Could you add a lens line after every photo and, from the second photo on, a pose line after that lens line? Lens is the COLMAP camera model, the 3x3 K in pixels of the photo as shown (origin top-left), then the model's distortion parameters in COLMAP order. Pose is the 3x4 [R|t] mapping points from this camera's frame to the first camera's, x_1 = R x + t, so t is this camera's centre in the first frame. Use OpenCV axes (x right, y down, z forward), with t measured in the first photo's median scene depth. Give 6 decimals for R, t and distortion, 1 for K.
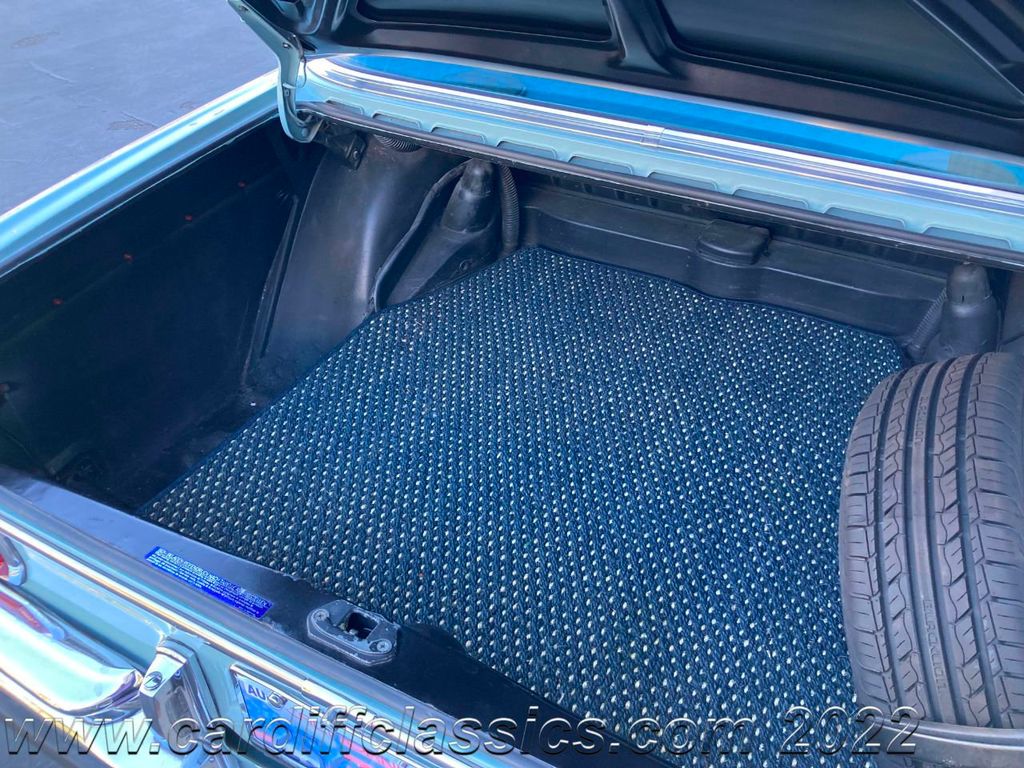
lens RADIAL K [[845.8, 0, 516.5], [0, 845.8, 386.3], [0, 0, 1]] dist [0.053688, -0.103582]
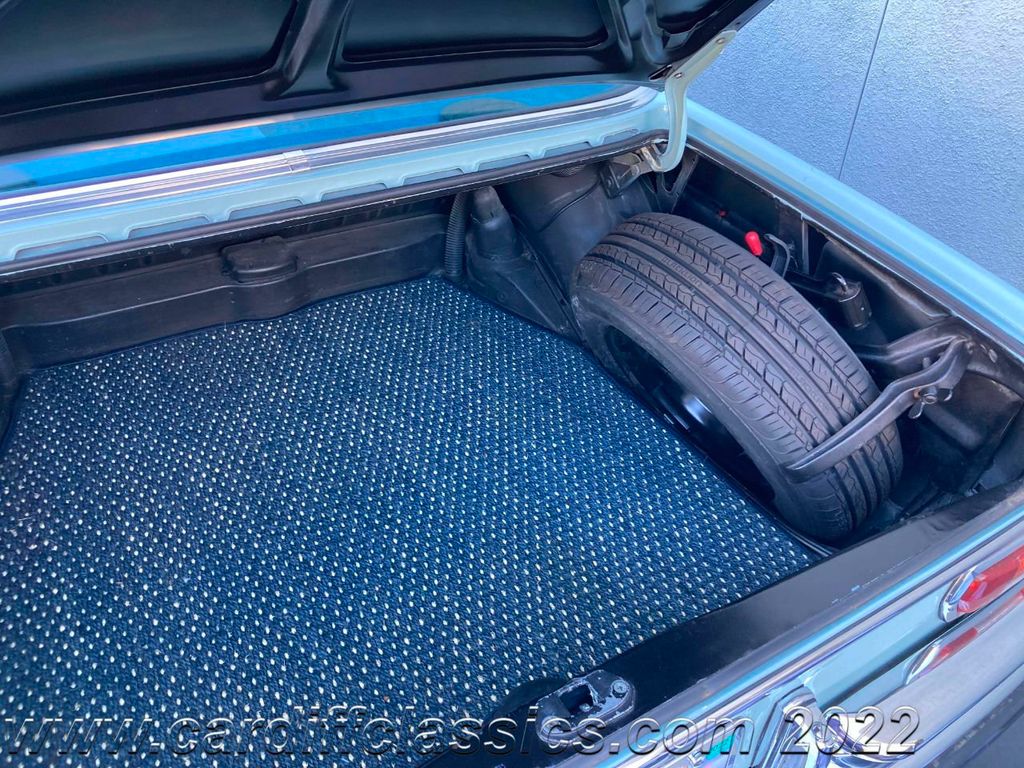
lens RADIAL K [[845.8, 0, 516.5], [0, 845.8, 386.3], [0, 0, 1]] dist [0.053688, -0.103582]
pose [[0.511686, -0.490777, 0.705206, -0.521953], [0.496162, 0.838889, 0.223805, -0.180512], [-0.701428, 0.235378, 0.672753, 0.257946]]
